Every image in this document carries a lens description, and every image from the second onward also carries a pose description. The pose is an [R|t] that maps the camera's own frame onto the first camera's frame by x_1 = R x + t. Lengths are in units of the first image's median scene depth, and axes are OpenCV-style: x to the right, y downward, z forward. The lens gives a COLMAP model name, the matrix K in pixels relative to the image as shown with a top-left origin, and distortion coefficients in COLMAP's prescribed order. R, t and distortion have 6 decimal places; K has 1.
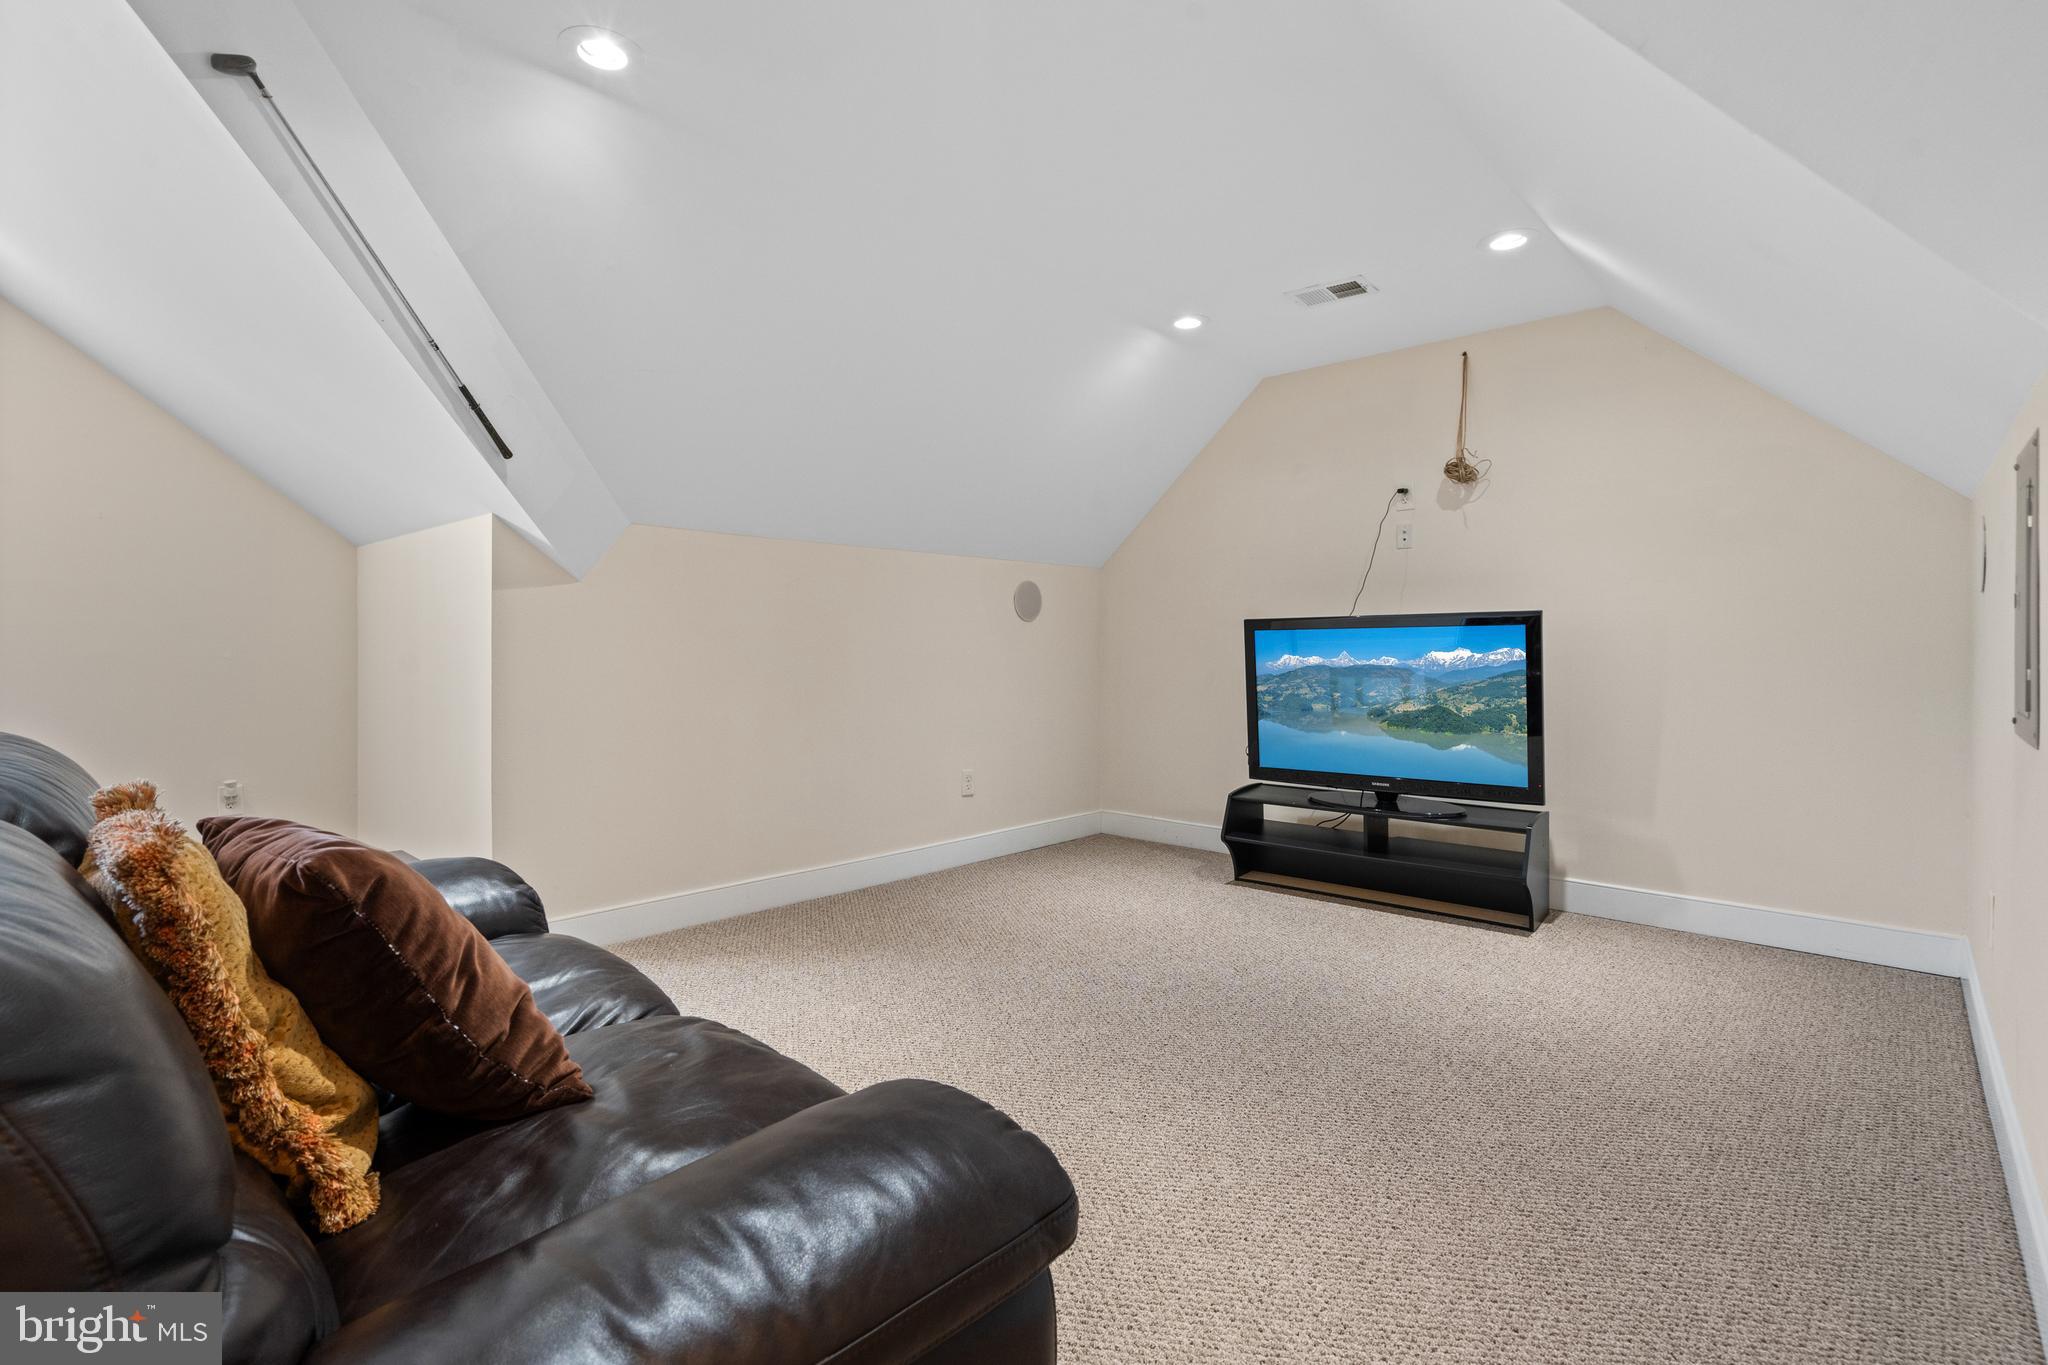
lens RADIAL K [[935.2, 0, 1020.2], [0, 935.2, 677.8], [0, 0, 1]] dist [-0.003907, 0.000871]
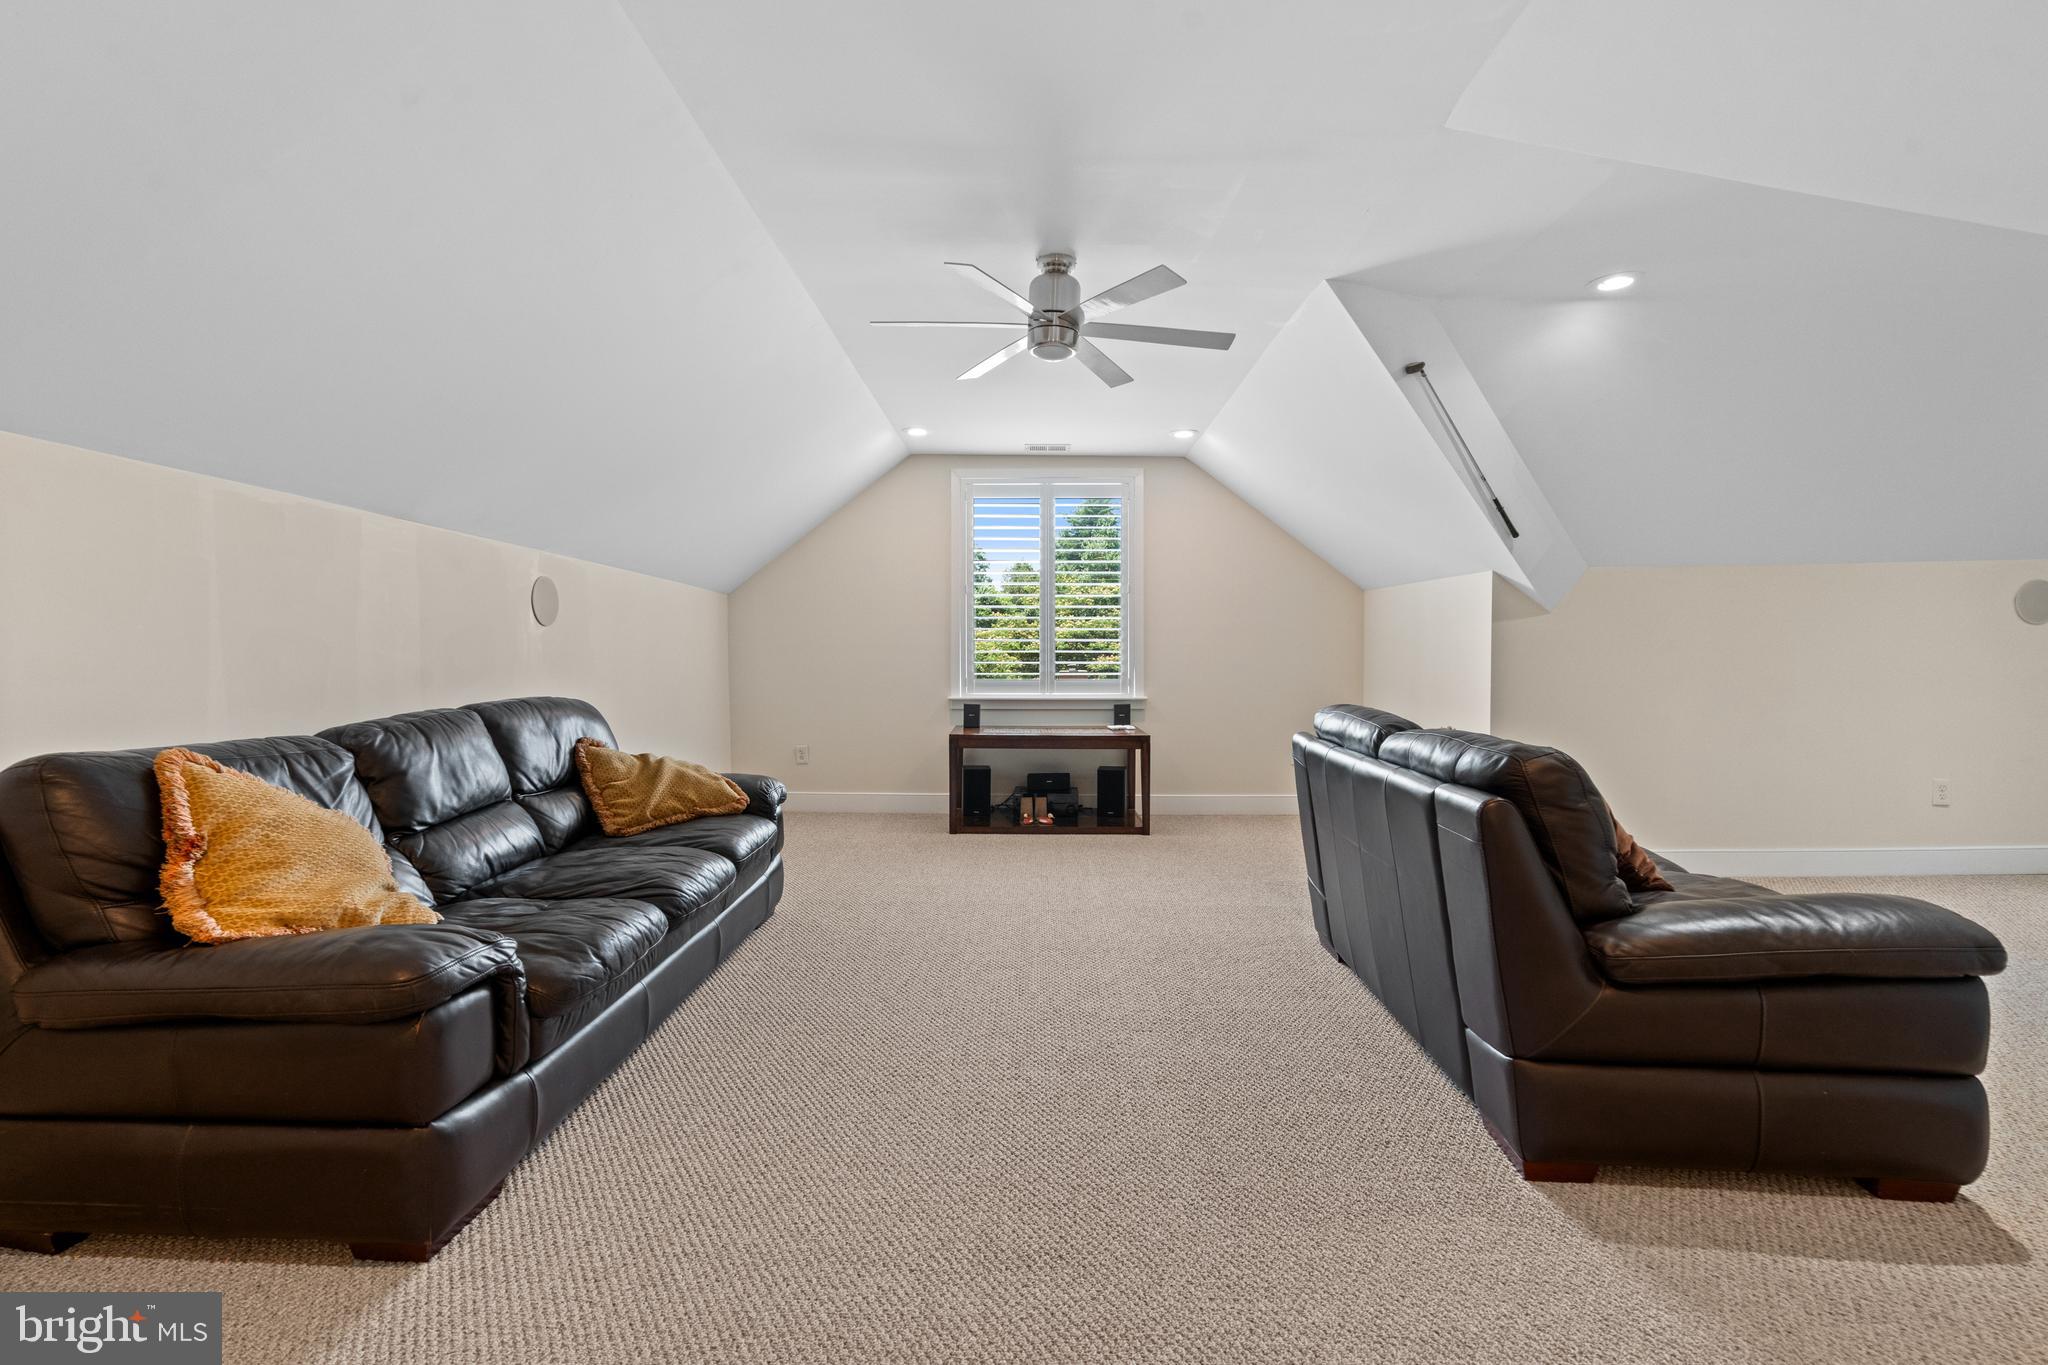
lens RADIAL K [[935.2, 0, 1012.6], [0, 935.2, 686.4], [0, 0, 1]] dist [-0.003907, 0.000871]
pose [[0.664418, 0.011861, -0.747267, 0.045463], [-0.004935, 0.999922, 0.011484, -0.007294], [0.747345, -0.003942, 0.664425, -0.646539]]
